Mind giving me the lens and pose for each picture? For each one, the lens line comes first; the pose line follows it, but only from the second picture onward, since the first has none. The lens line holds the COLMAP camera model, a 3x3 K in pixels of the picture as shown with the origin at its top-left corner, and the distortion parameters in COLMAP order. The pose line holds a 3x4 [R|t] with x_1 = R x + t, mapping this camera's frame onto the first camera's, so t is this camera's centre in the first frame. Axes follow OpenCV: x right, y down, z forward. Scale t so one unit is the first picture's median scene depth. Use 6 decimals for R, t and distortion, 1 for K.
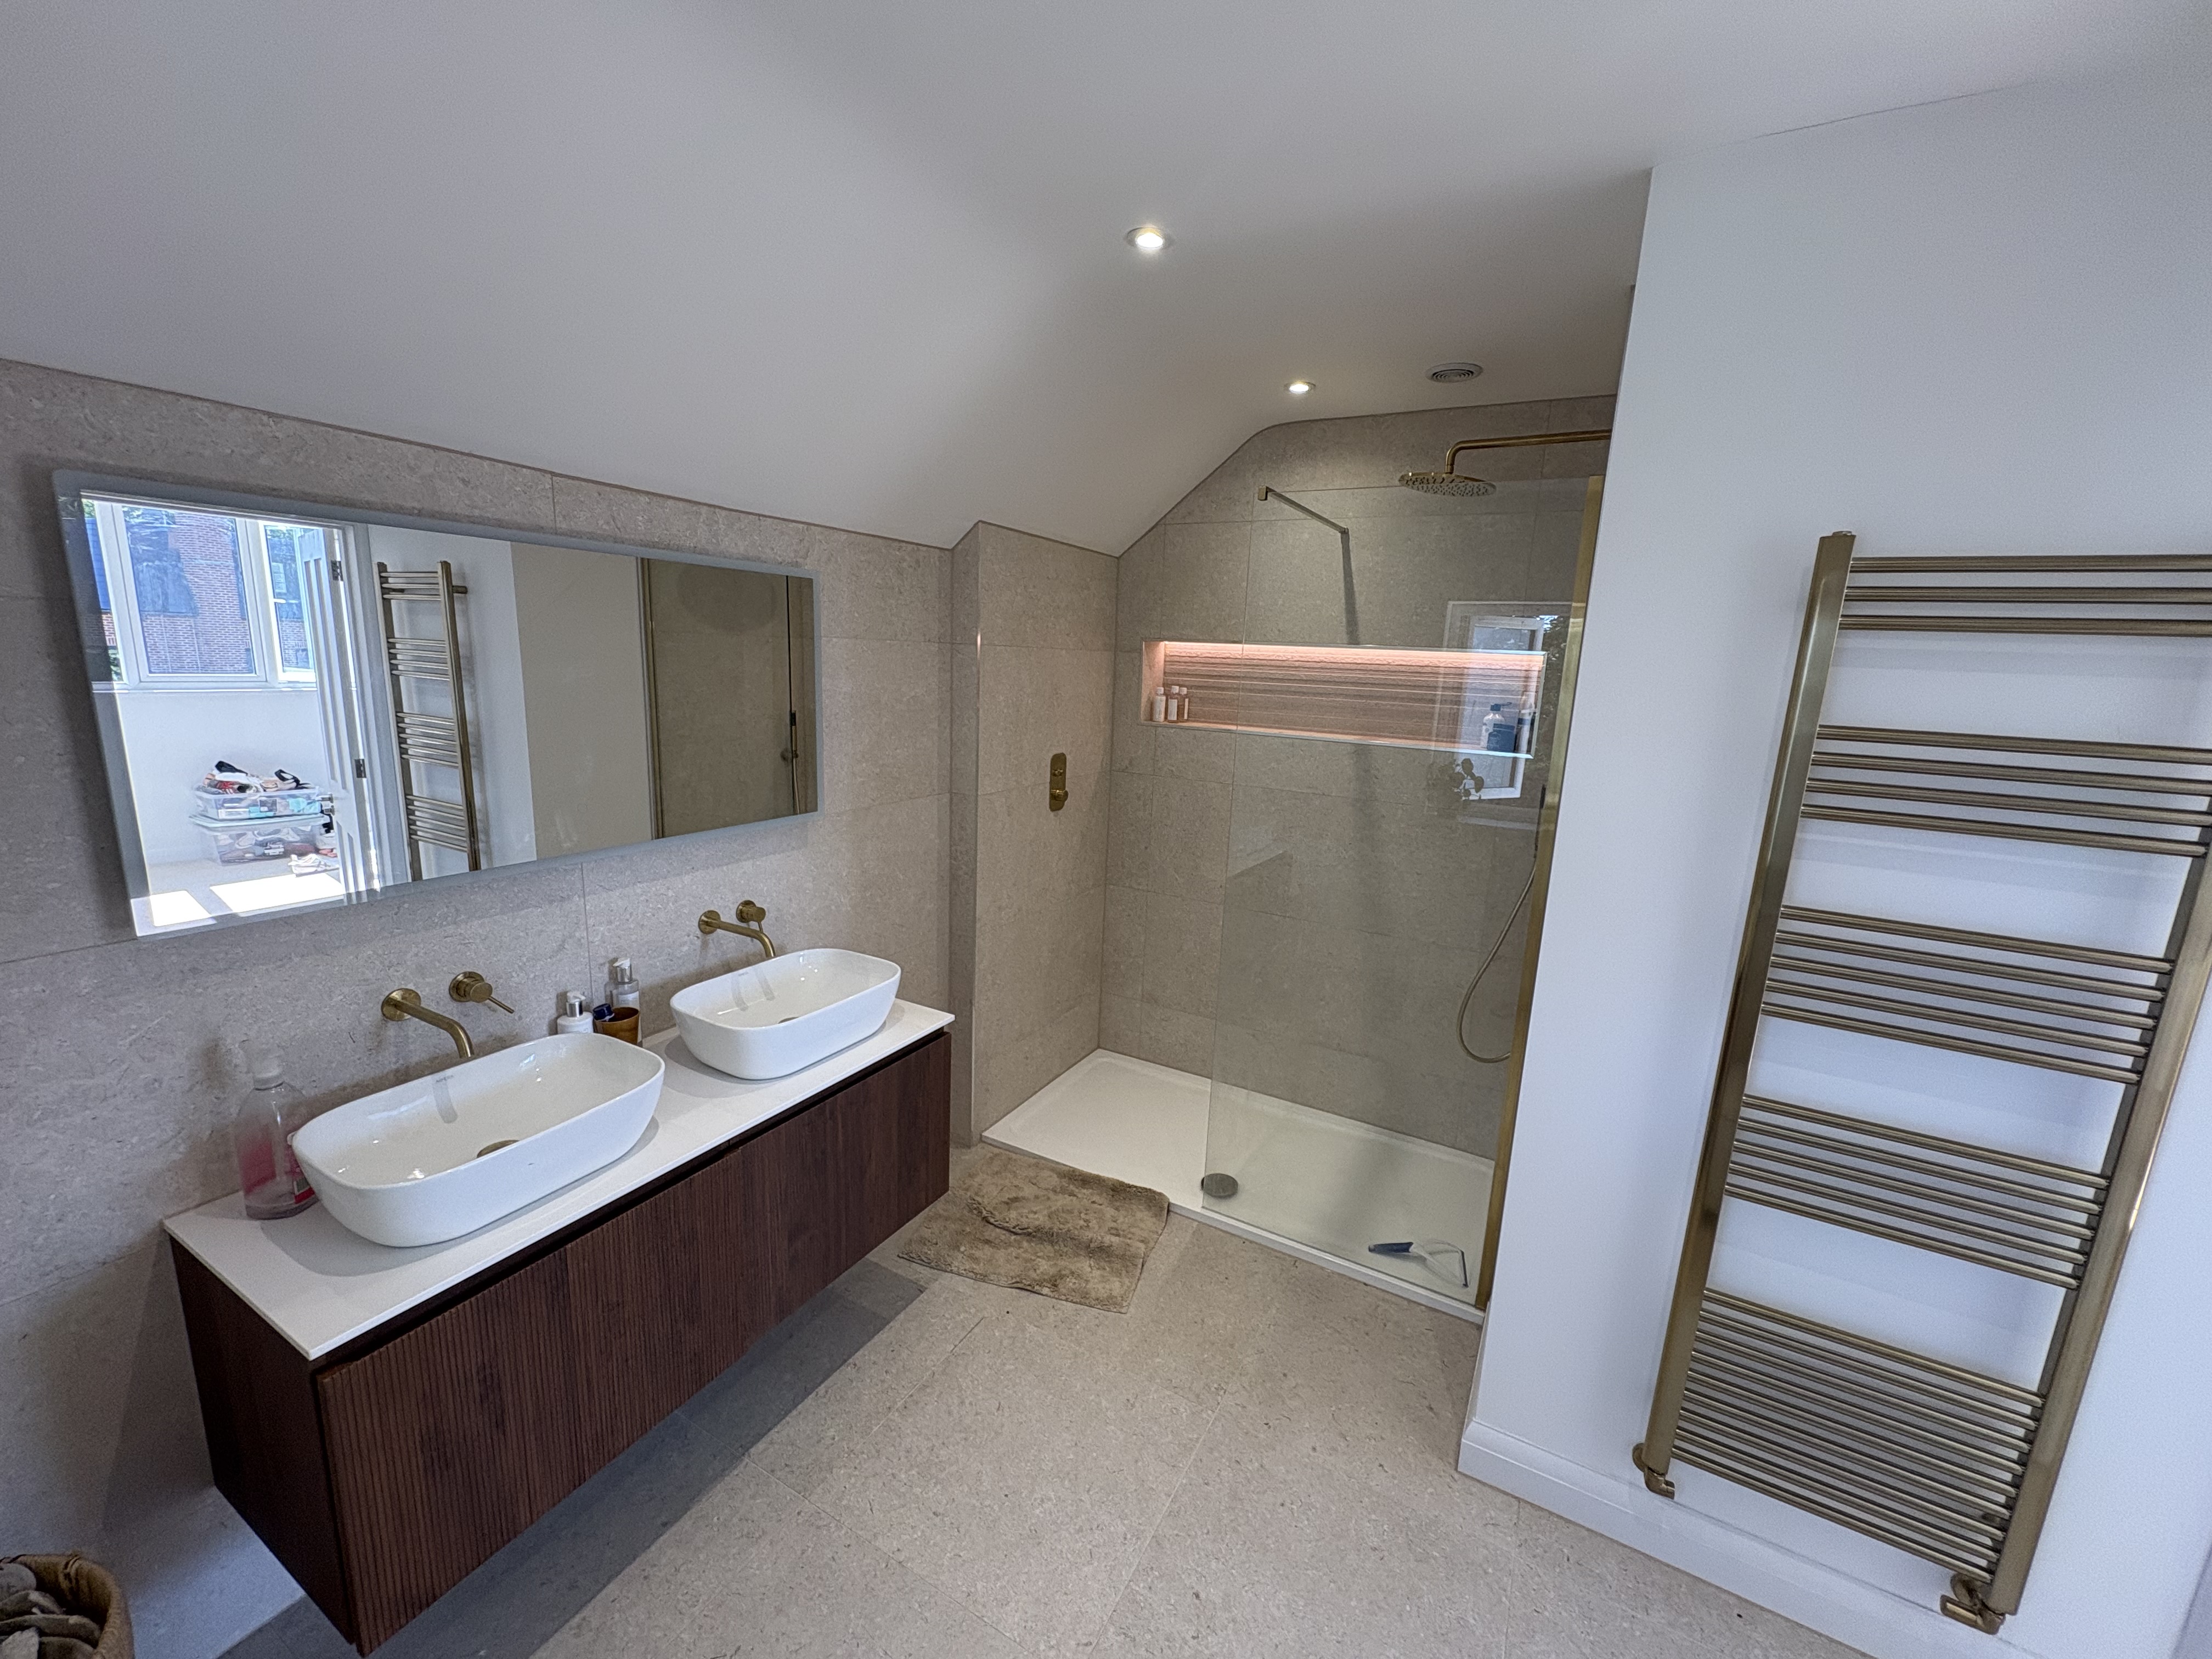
lens RADIAL K [[887.8, 0, 1104.0], [0, 887.8, 828.0], [0, 0, 1]] dist [0.000028, 0.000003]
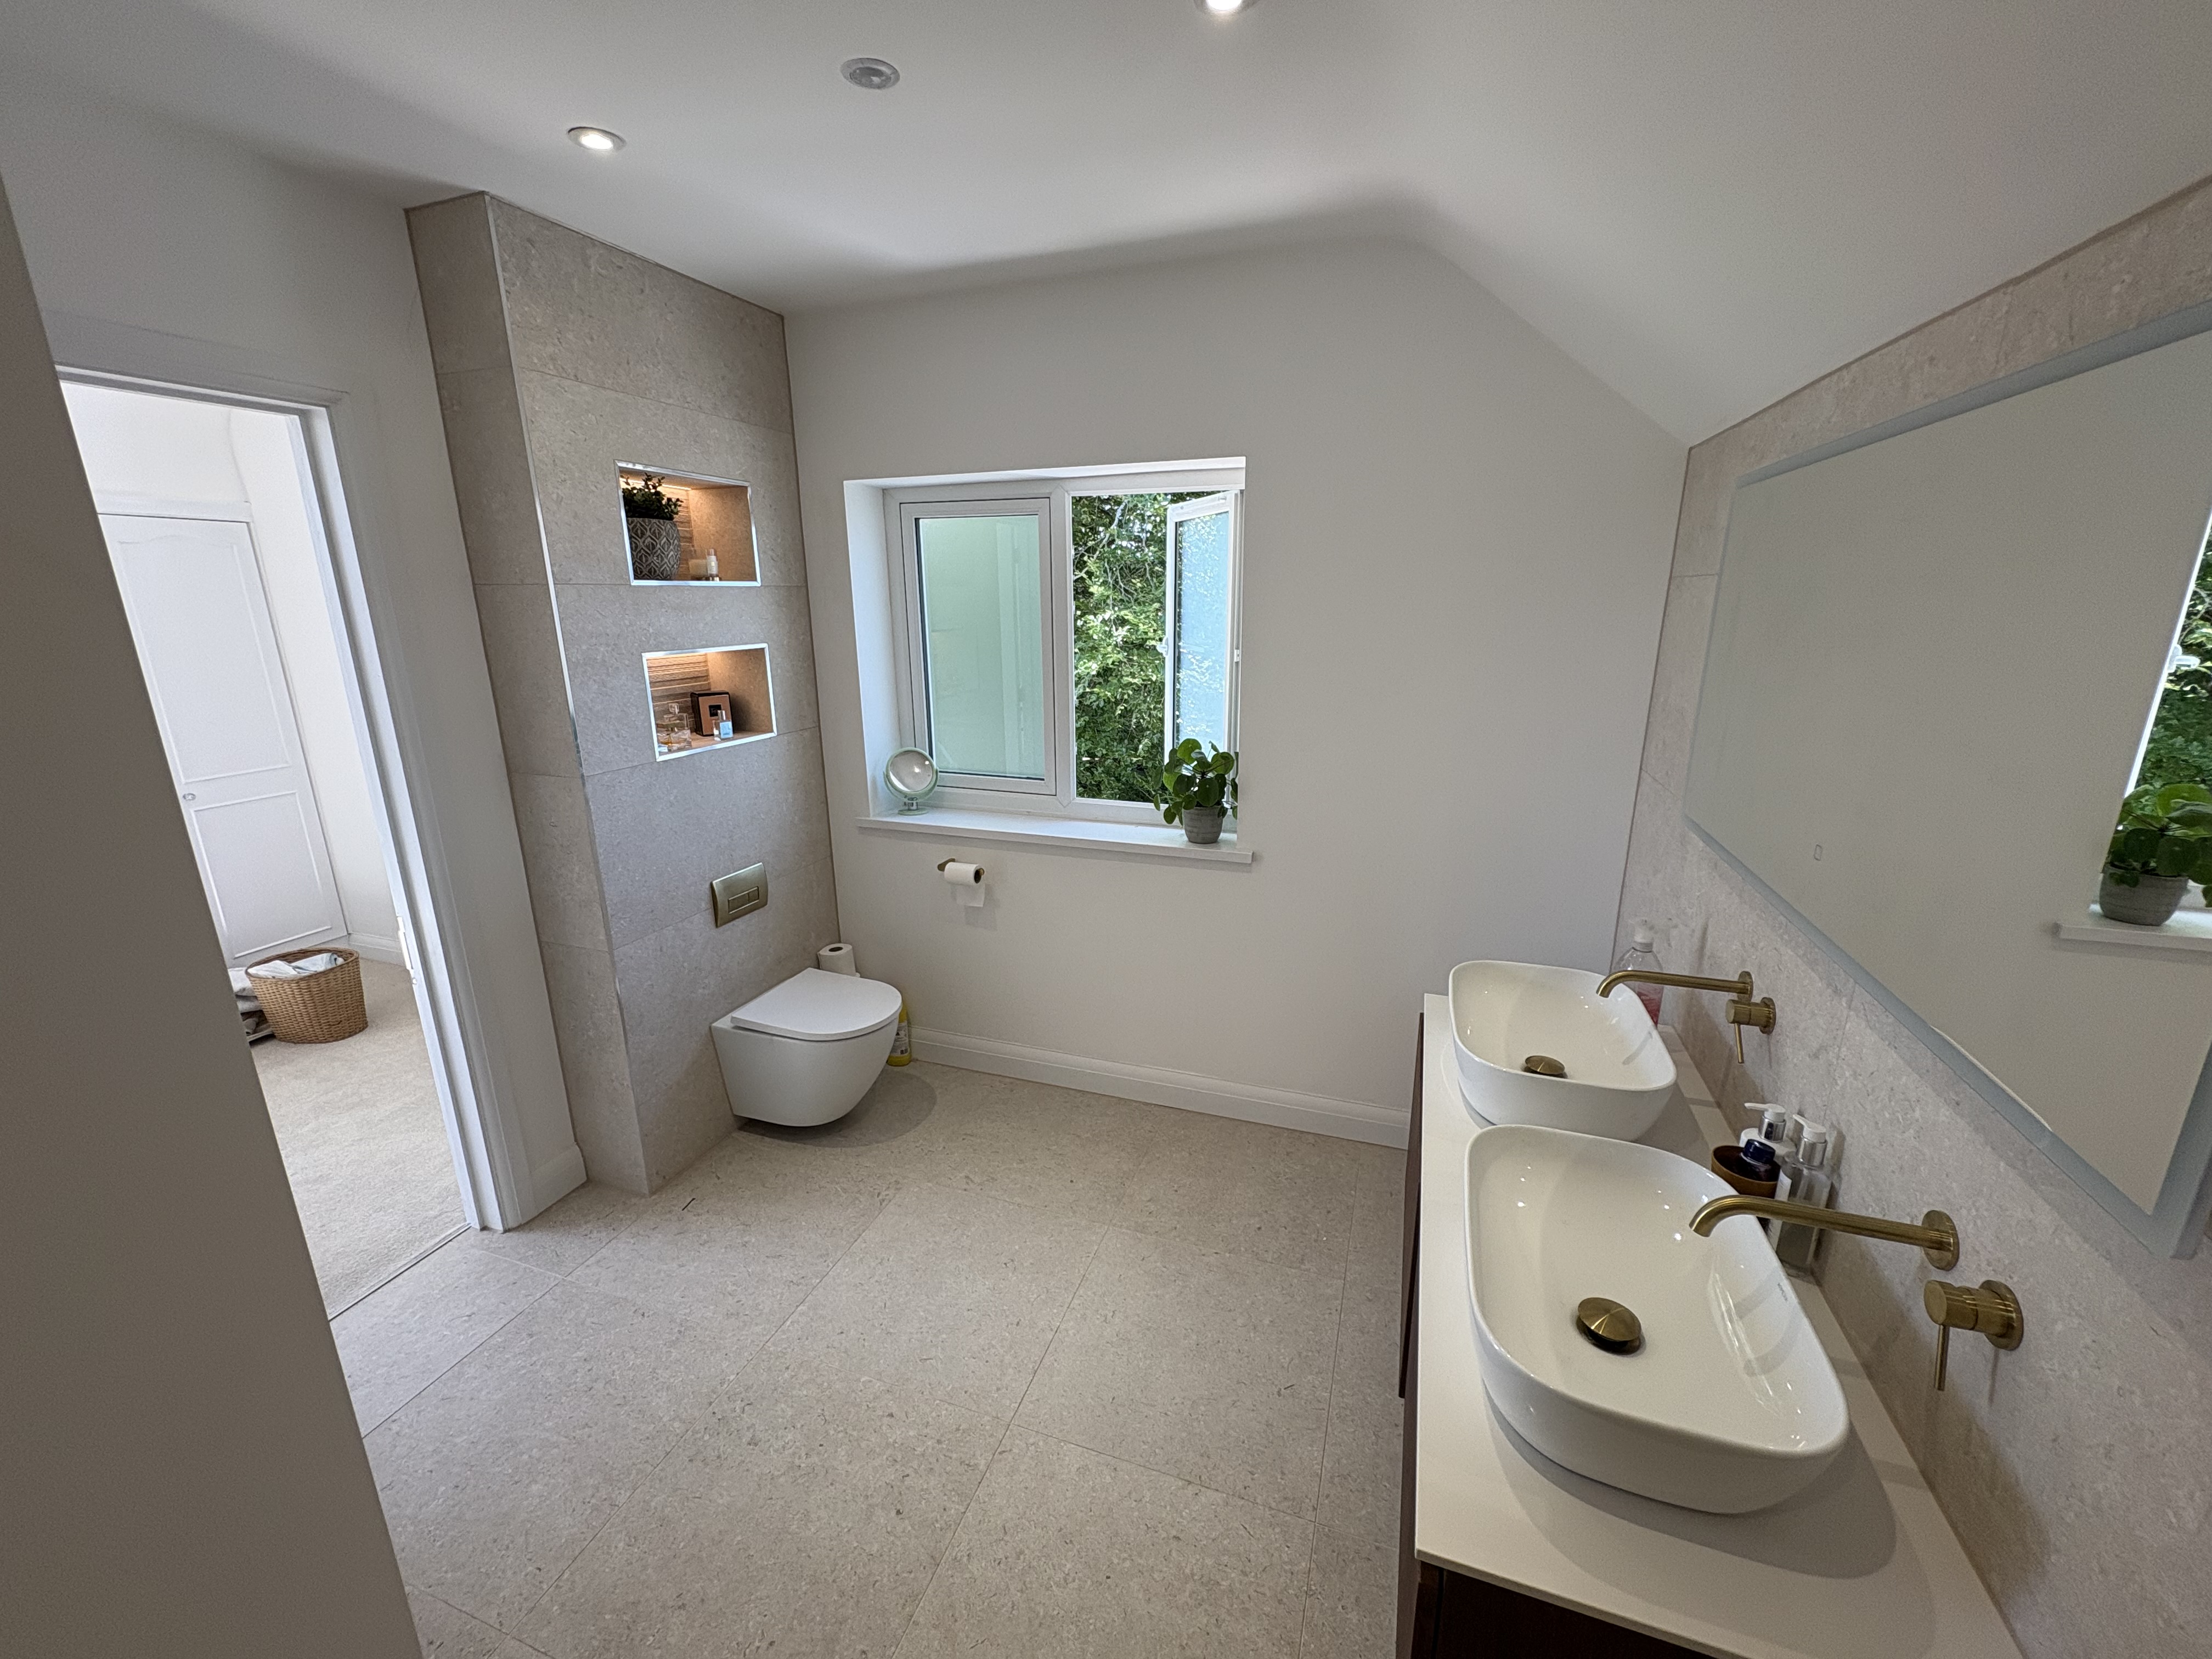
lens RADIAL K [[887.8, 0, 1105.0], [0, 887.8, 830.0], [0, 0, 1]] dist [0.000028, 0.000003]
pose [[-0.985481, 0.008441, -0.169576, 0.034614], [-0.066521, 0.899721, 0.431366, -0.282172], [0.156212, 0.436383, -0.886097, 1.493250]]
